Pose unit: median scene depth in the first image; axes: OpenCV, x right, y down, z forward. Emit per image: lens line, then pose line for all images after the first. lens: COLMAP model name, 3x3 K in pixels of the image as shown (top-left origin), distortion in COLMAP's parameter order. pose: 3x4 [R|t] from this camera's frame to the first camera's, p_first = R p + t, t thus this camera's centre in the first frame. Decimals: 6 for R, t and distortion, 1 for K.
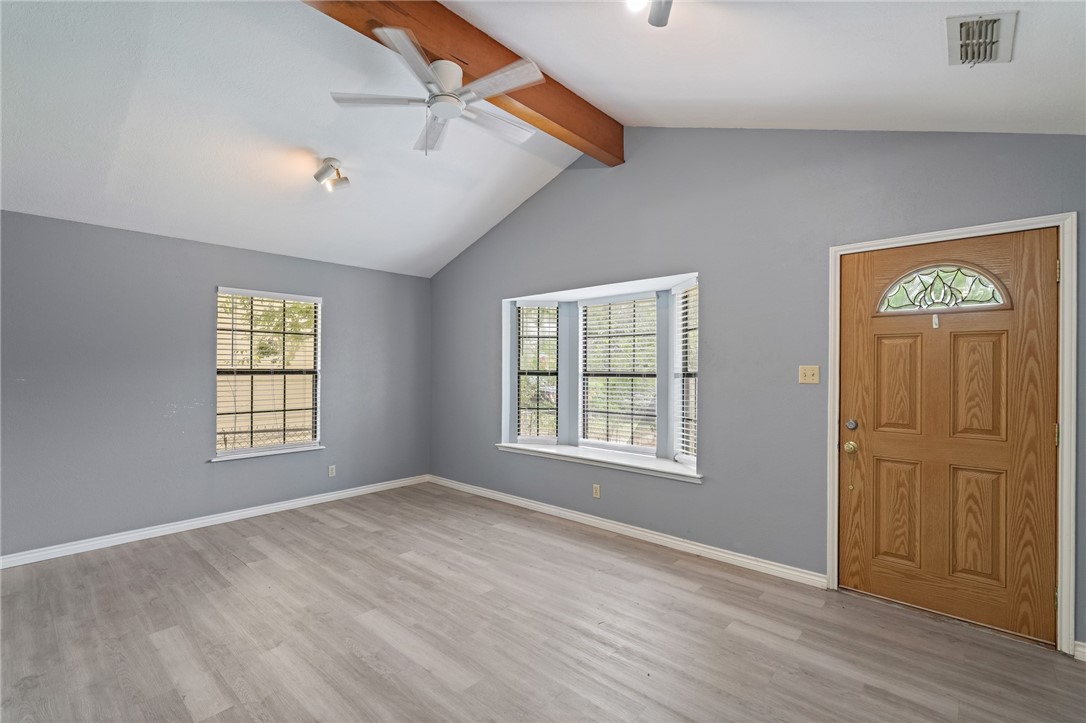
lens RADIAL K [[488.0, 0, 549.4], [0, 488.0, 366.6], [0, 0, 1]] dist [0.006072, 0.001127]
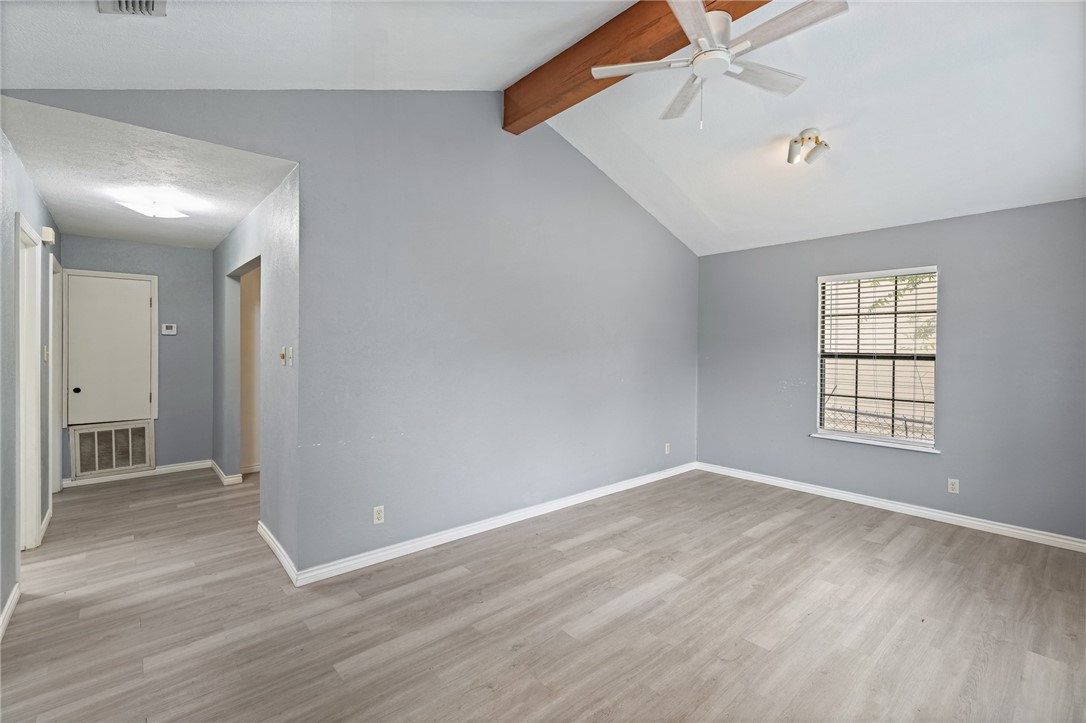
lens RADIAL K [[488.0, 0, 549.6], [0, 488.0, 348.4], [0, 0, 1]] dist [0.006072, 0.001127]
pose [[-0.125889, 0.000652, -0.992044, 0.463432], [-0.002208, 0.999997, 0.000937, -0.004208], [0.992042, 0.002308, -0.125887, 0.527929]]
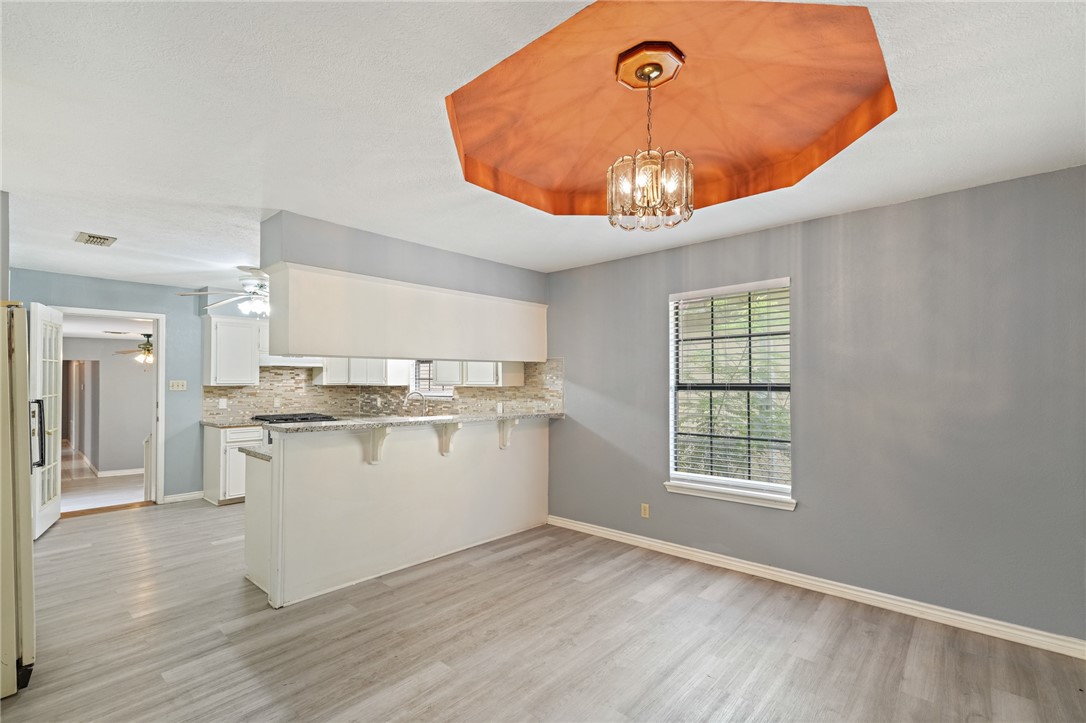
lens RADIAL K [[488.0, 0, 538.1], [0, 488.0, 371.0], [0, 0, 1]] dist [0.006072, 0.001127]
pose [[-0.015448, -0.023030, -0.999615, 0.244238], [0.012166, 0.999656, -0.023219, -0.000957], [0.999807, -0.012520, -0.015162, 0.741469]]
